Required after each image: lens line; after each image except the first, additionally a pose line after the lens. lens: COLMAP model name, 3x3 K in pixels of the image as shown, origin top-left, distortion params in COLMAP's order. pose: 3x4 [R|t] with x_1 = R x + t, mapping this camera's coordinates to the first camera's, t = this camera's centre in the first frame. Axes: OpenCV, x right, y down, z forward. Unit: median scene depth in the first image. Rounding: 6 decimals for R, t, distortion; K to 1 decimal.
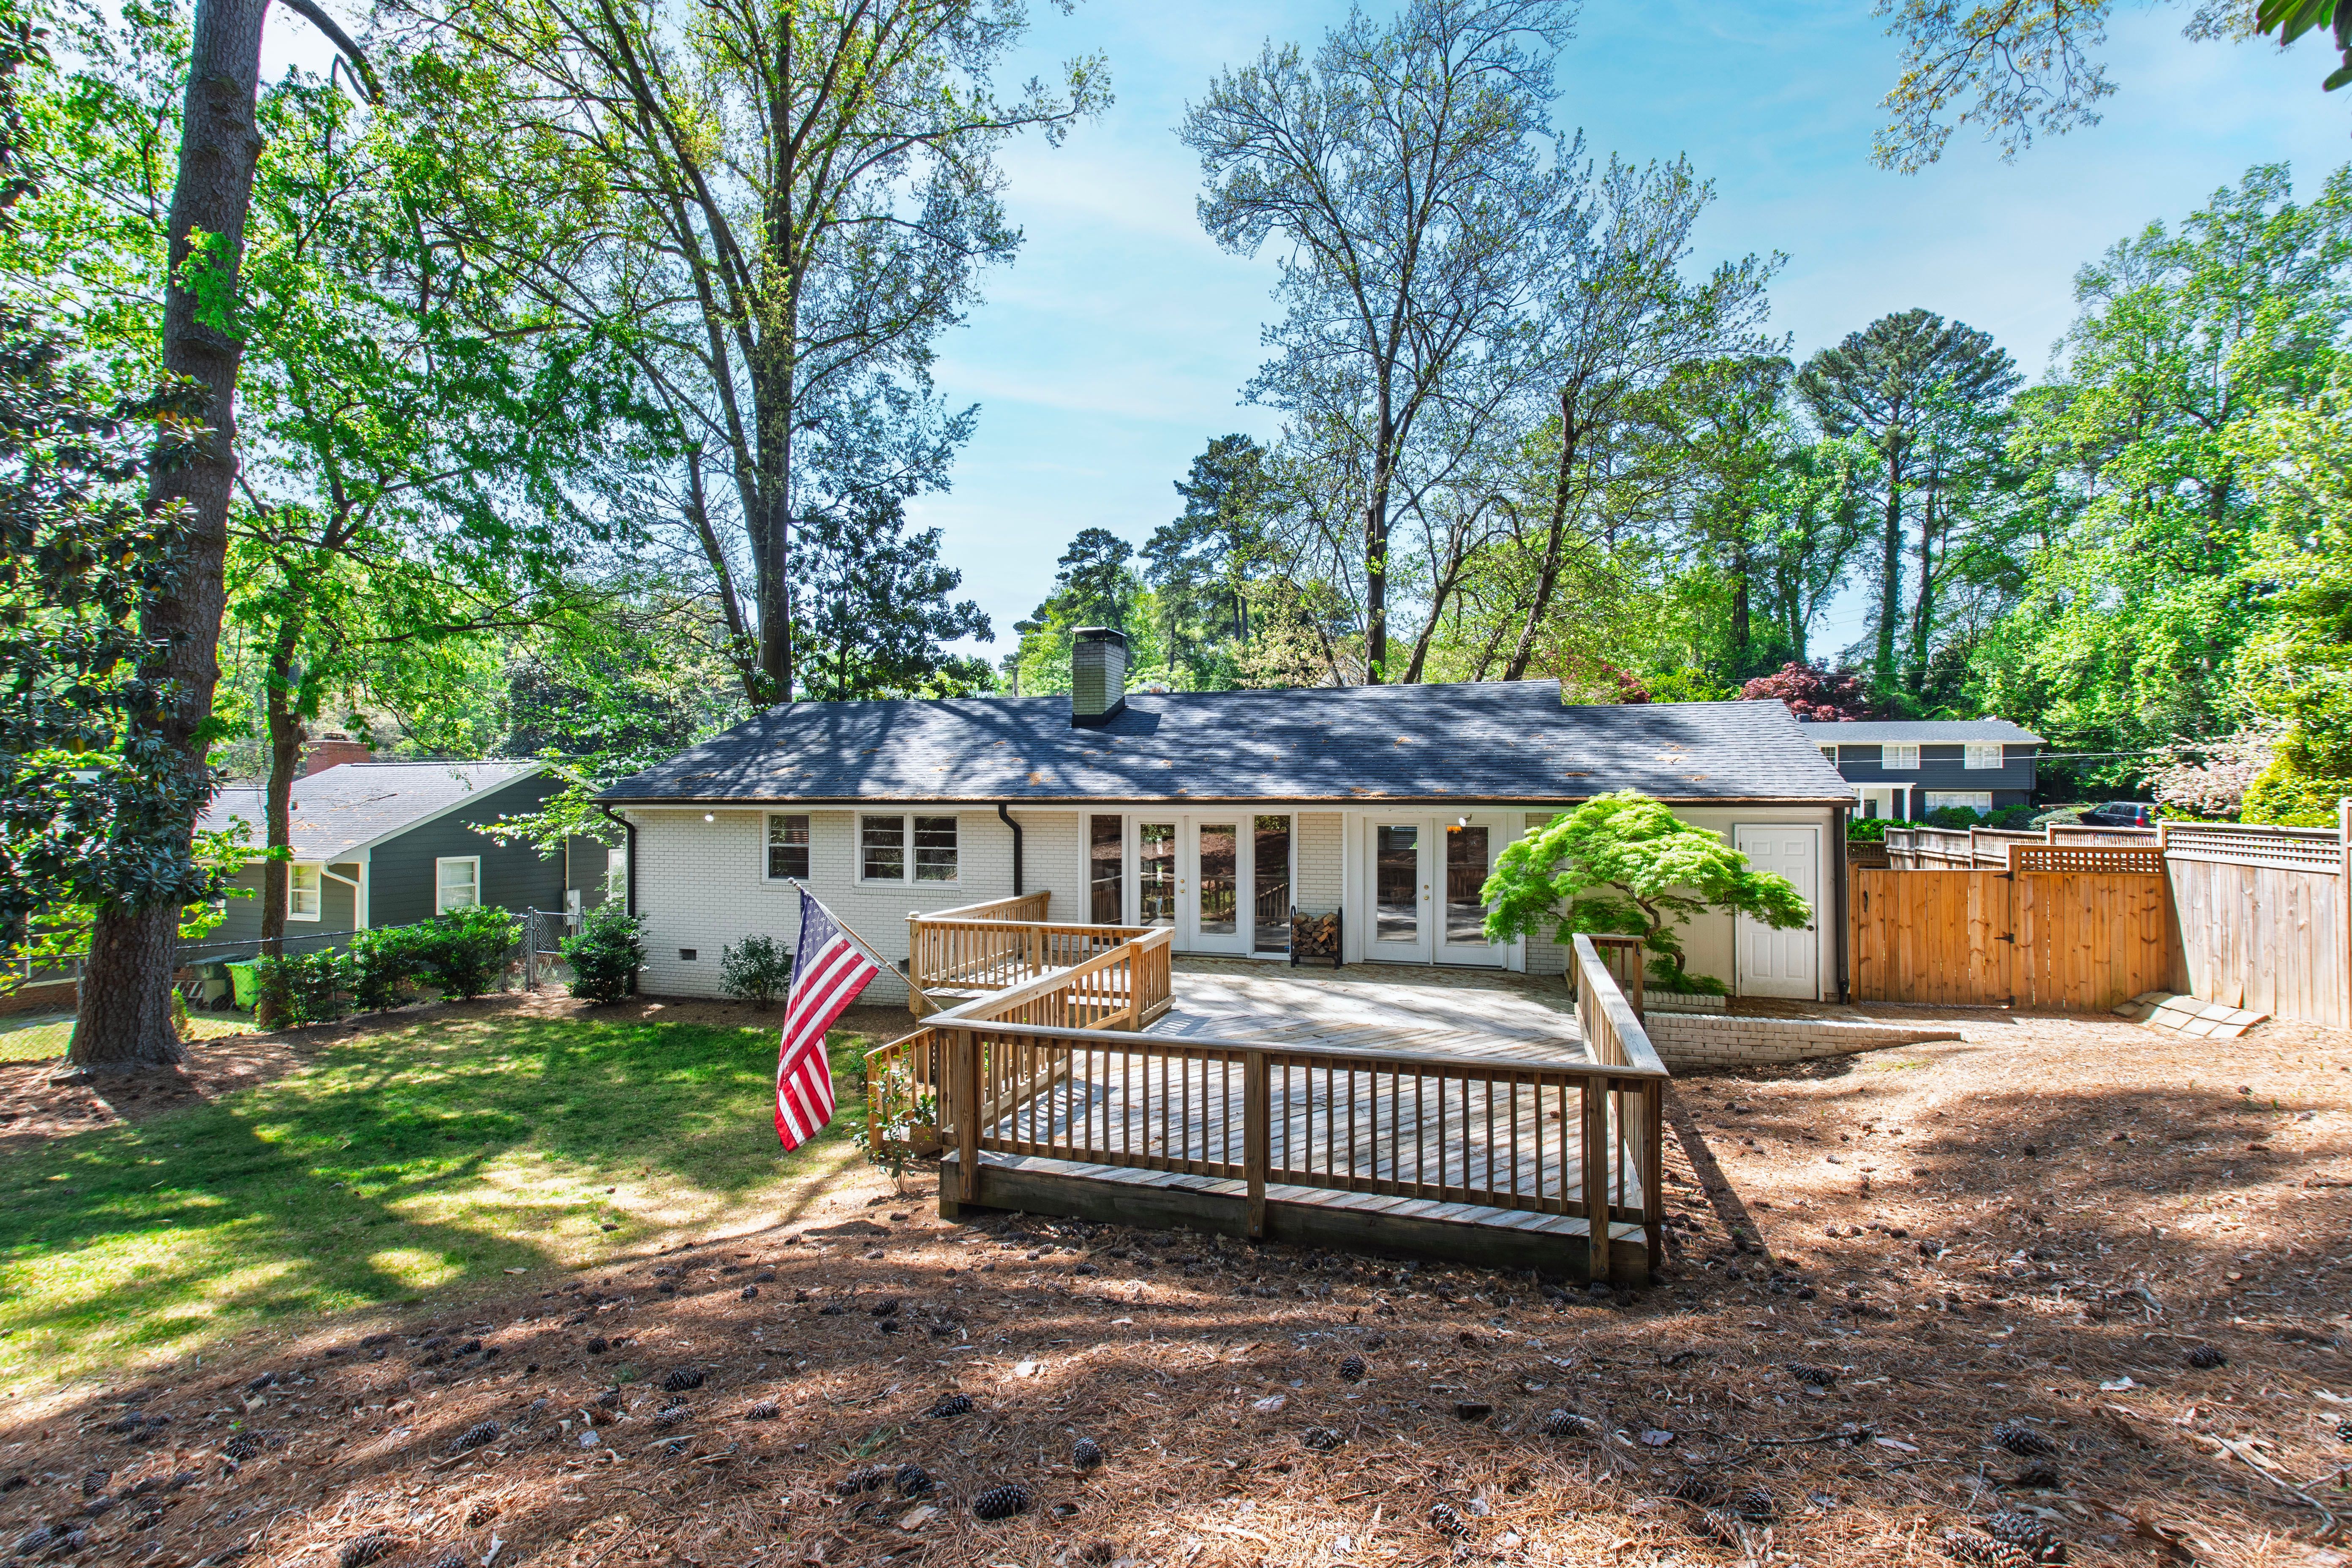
lens RADIAL K [[1032.1, 0, 1177.5], [0, 1032.1, 799.3], [0, 0, 1]] dist [0.001154, 0.000099]
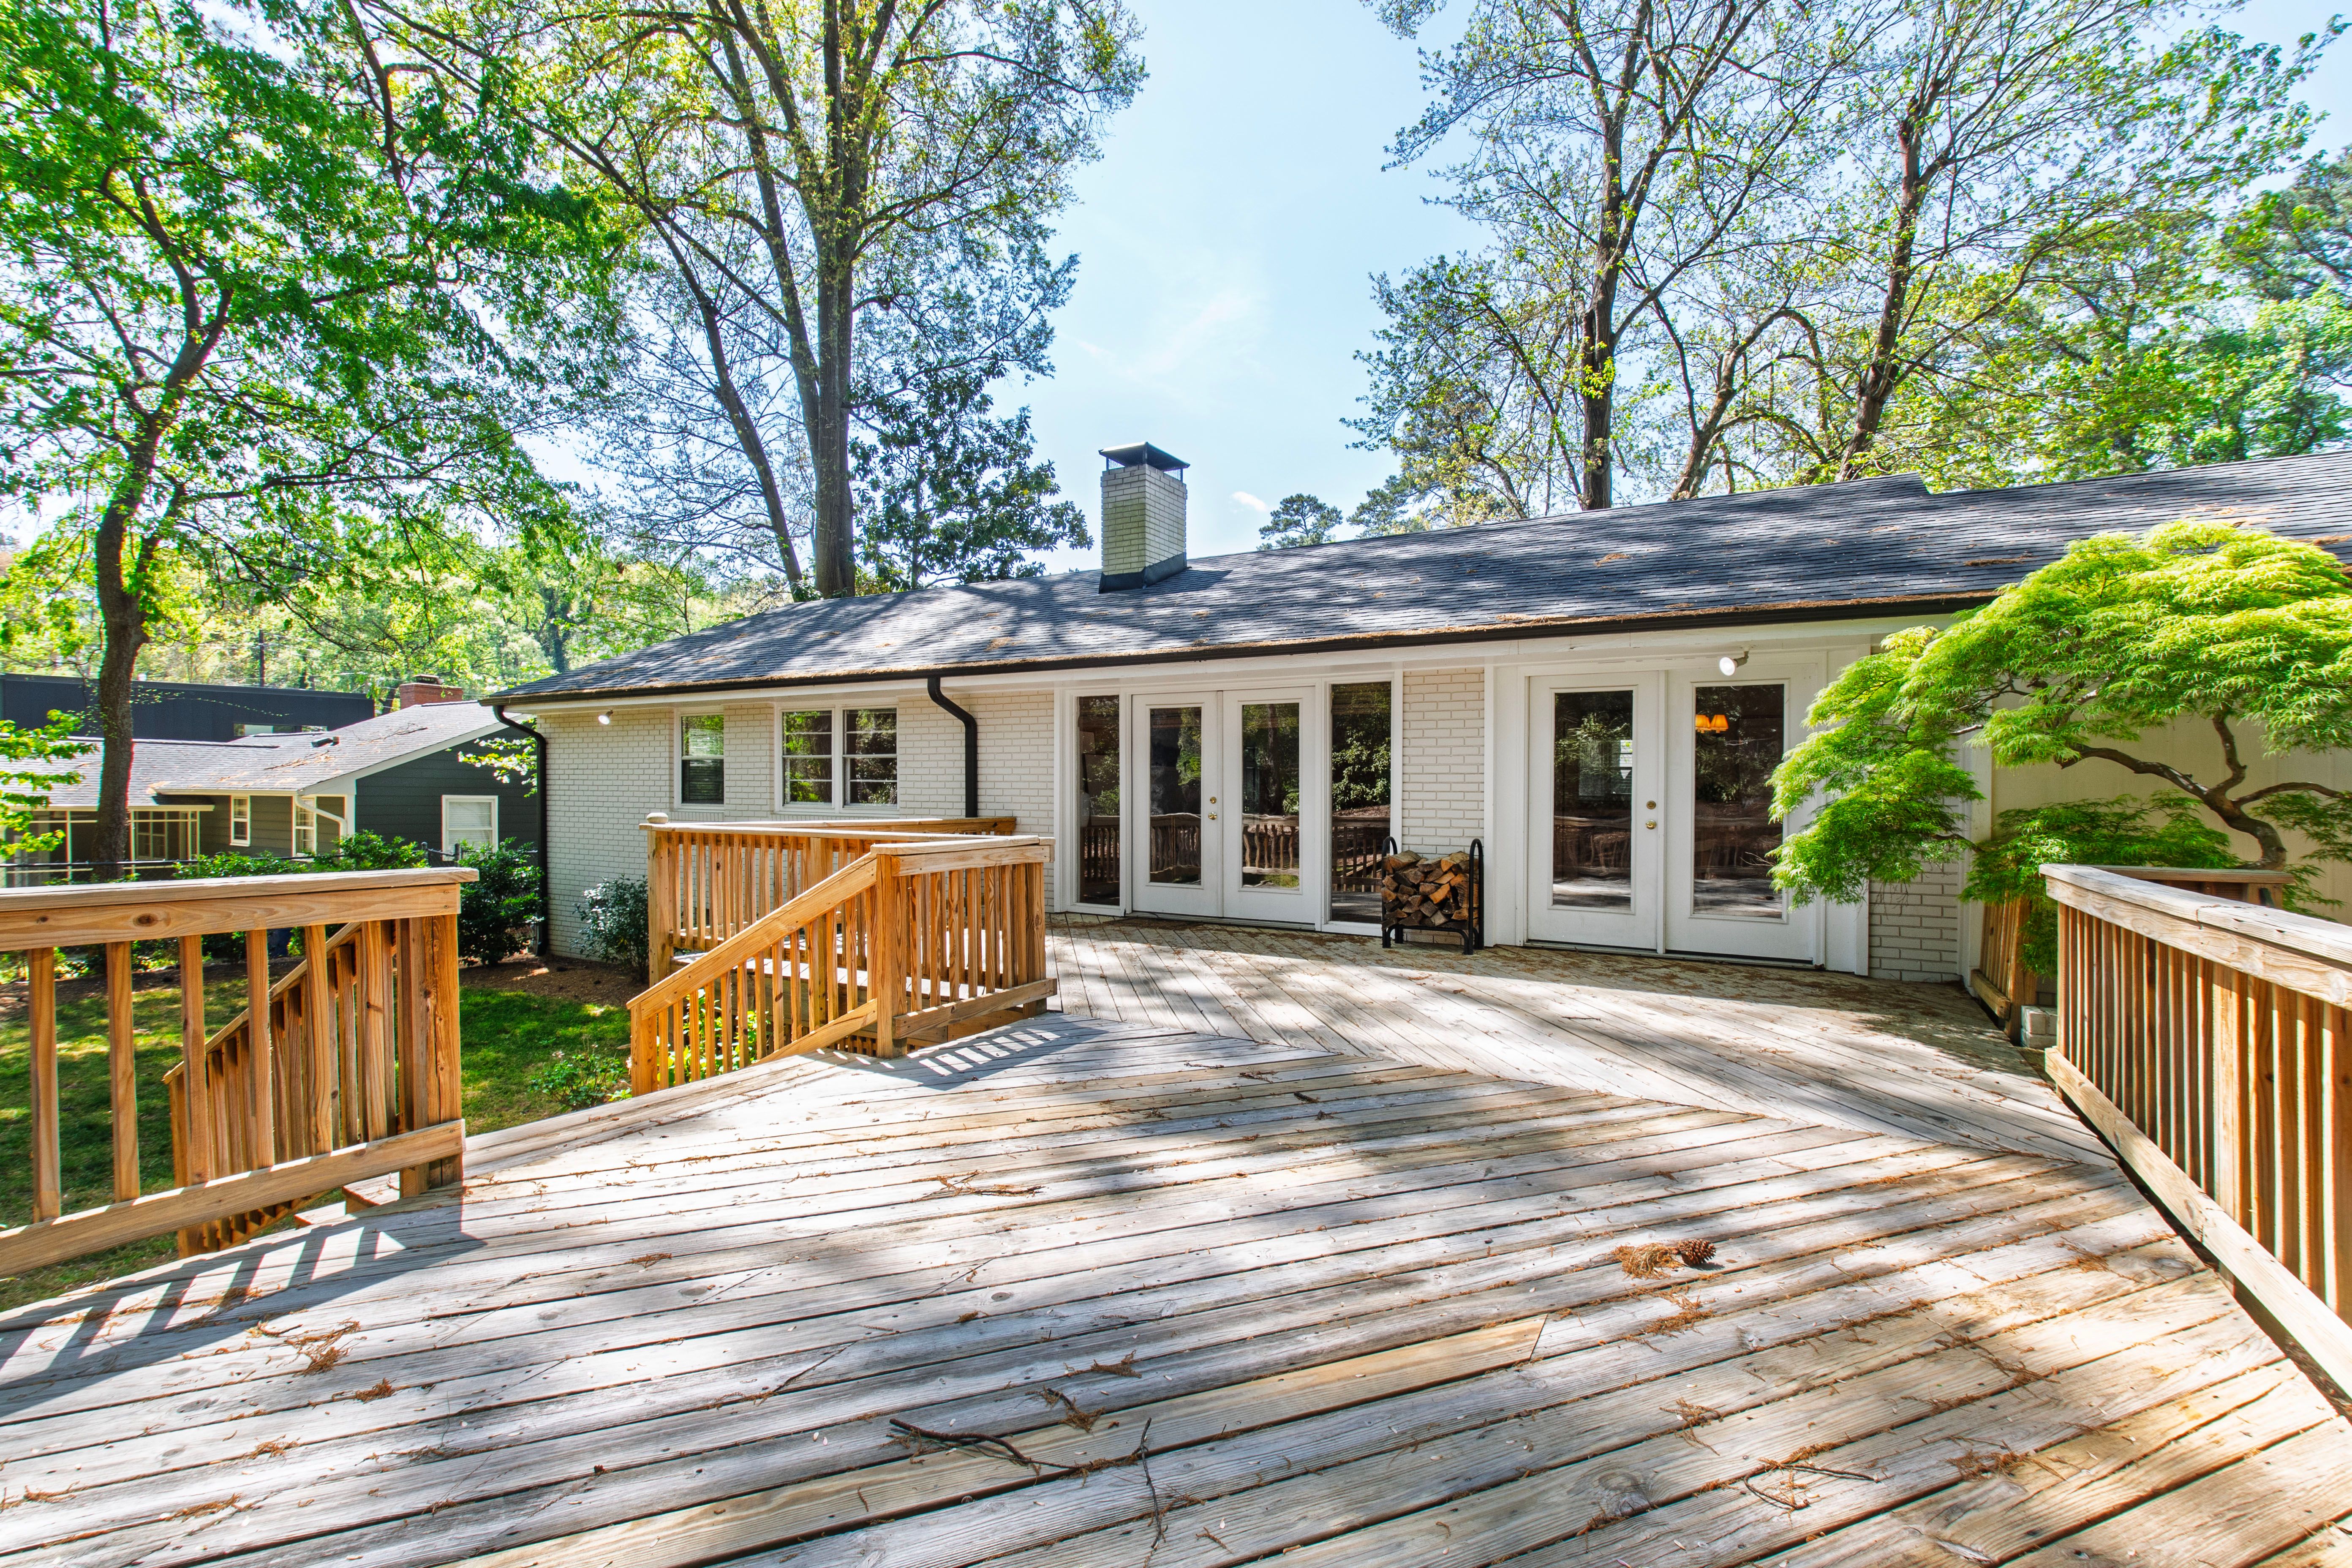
lens RADIAL K [[1089.6, 0, 1113.6], [0, 1089.6, 787.4], [0, 0, 1]] dist [-0.014848, 0.000380]
pose [[0.967962, 0.005767, -0.251029, 0.062783], [-0.006568, 0.999976, -0.002351, 0.042949], [0.251009, 0.003925, 0.967977, 0.217970]]
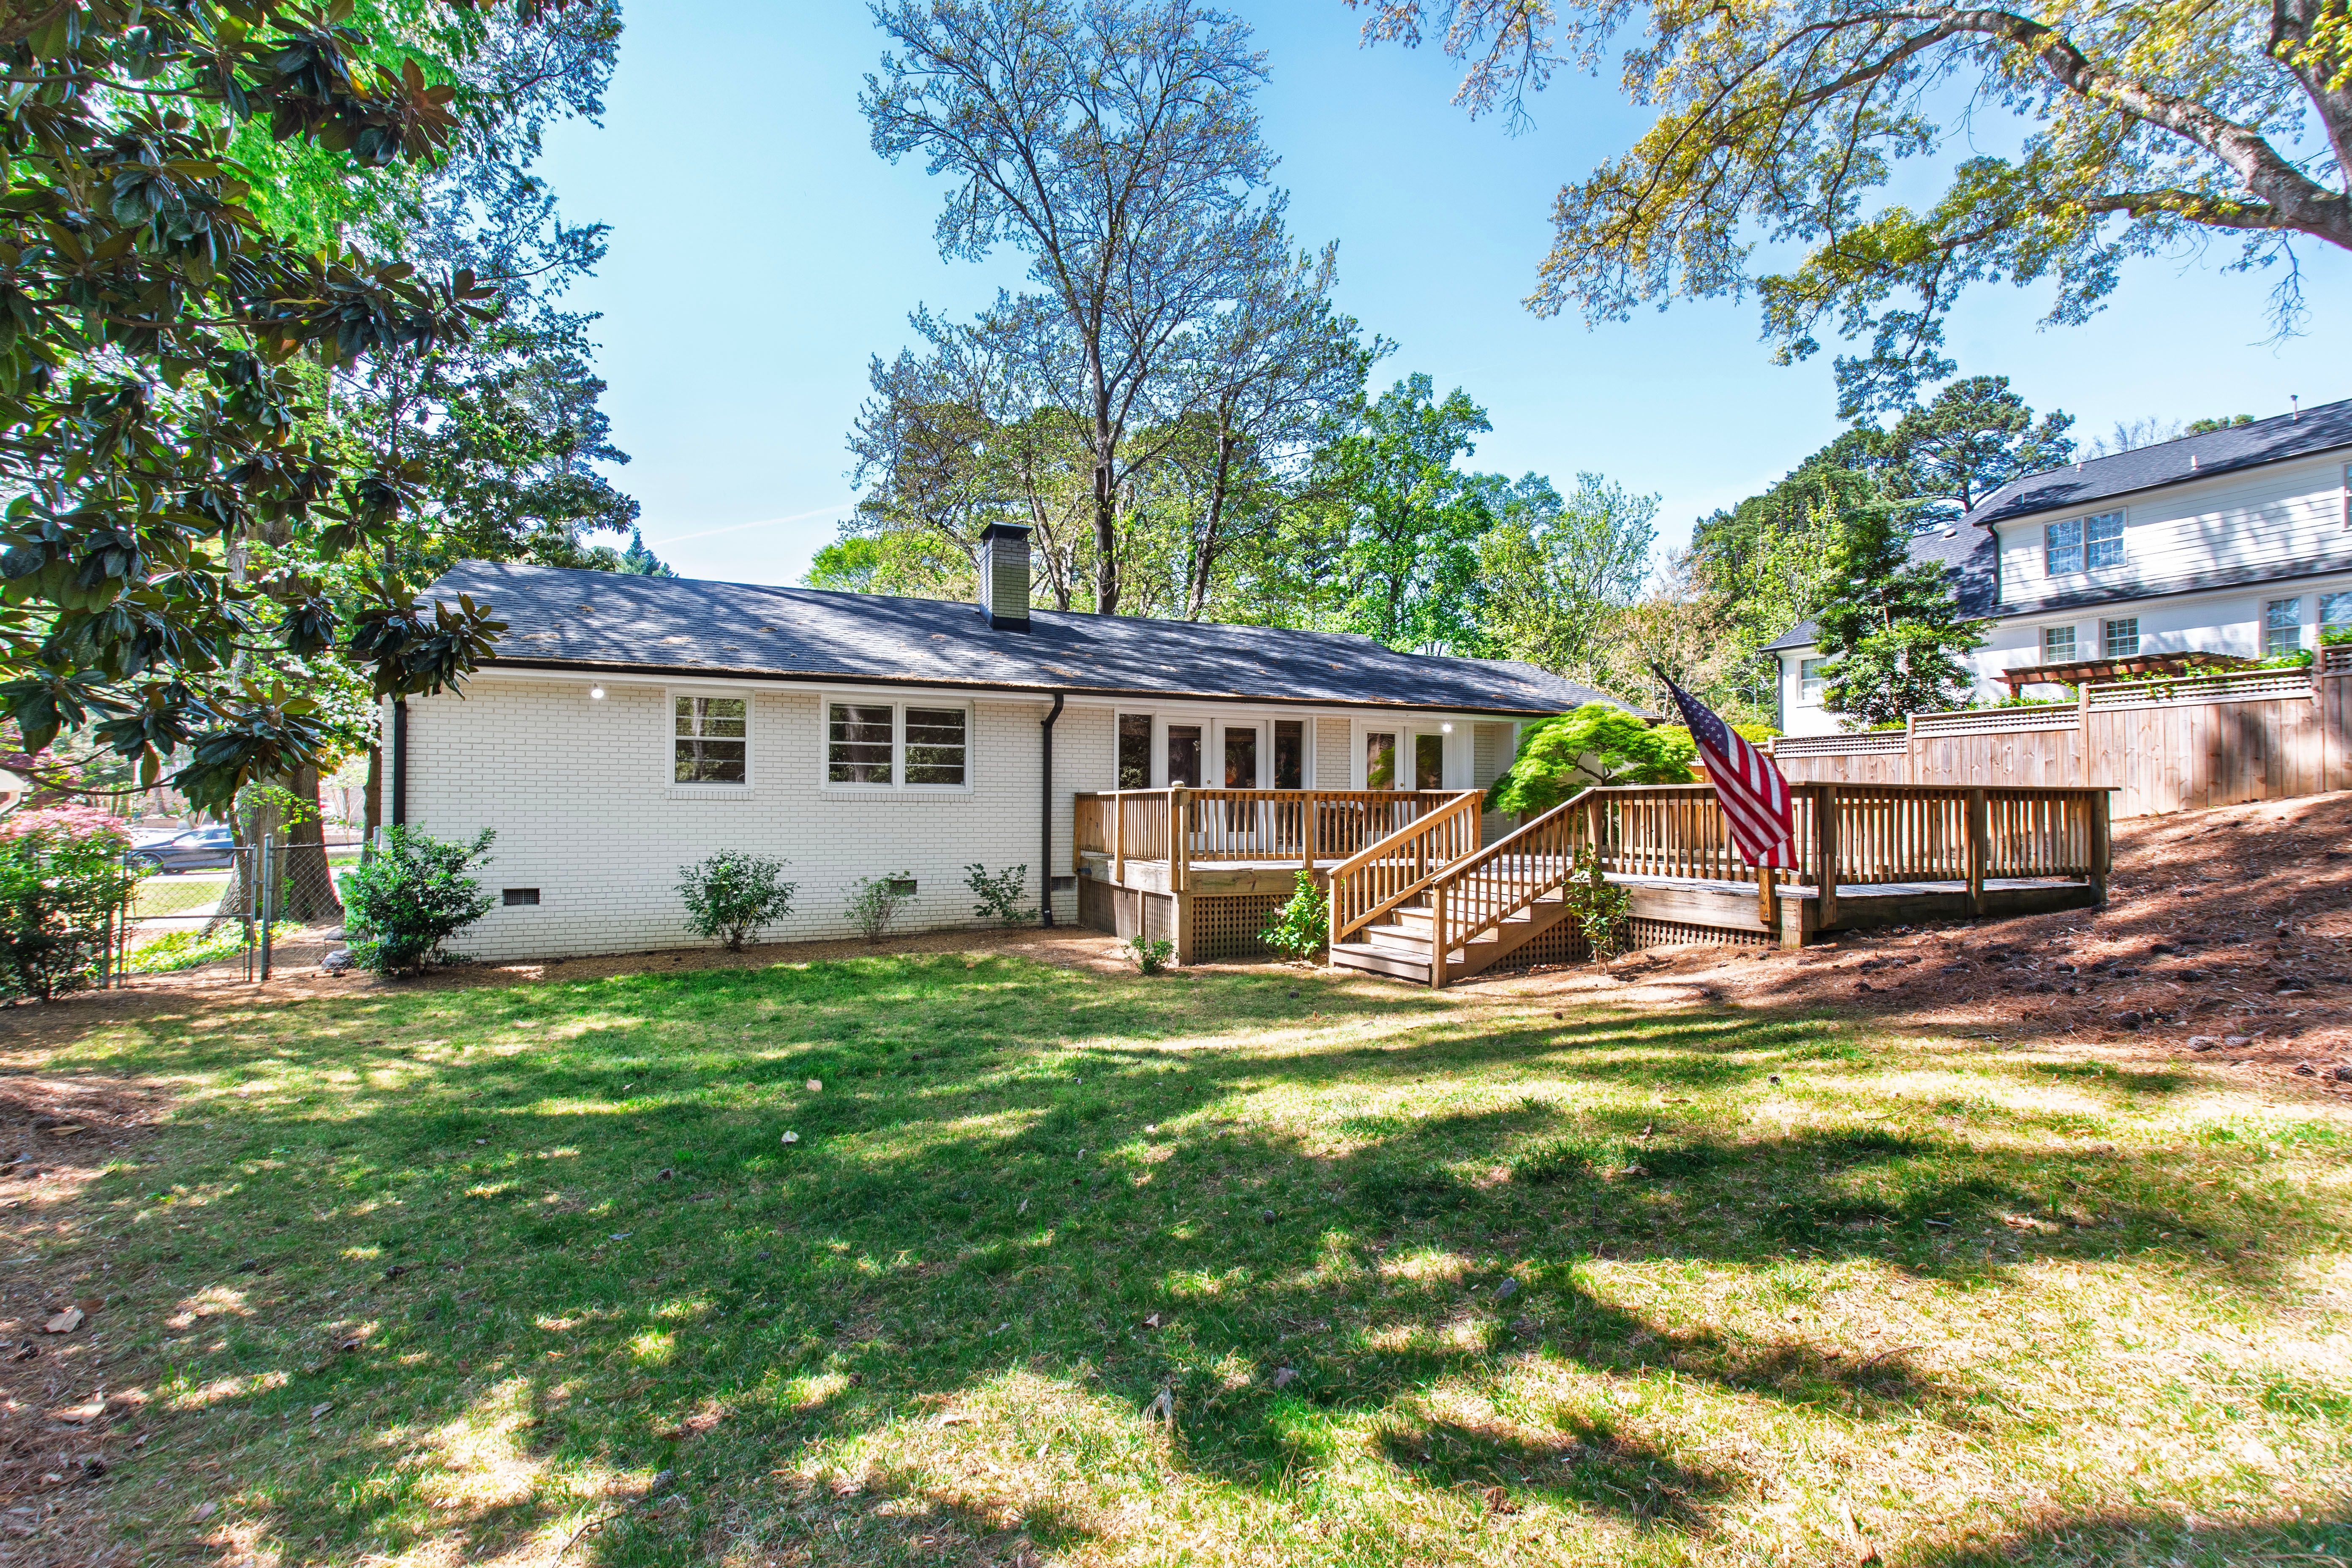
lens RADIAL K [[1032.1, 0, 1177.5], [0, 1032.1, 799.3], [0, 0, 1]] dist [0.001154, 0.000099]
pose [[0.760325, 0.008181, 0.649492, -0.398382], [-0.002266, 0.999948, -0.009942, 0.062405], [-0.649539, 0.006087, 0.760304, 0.136573]]
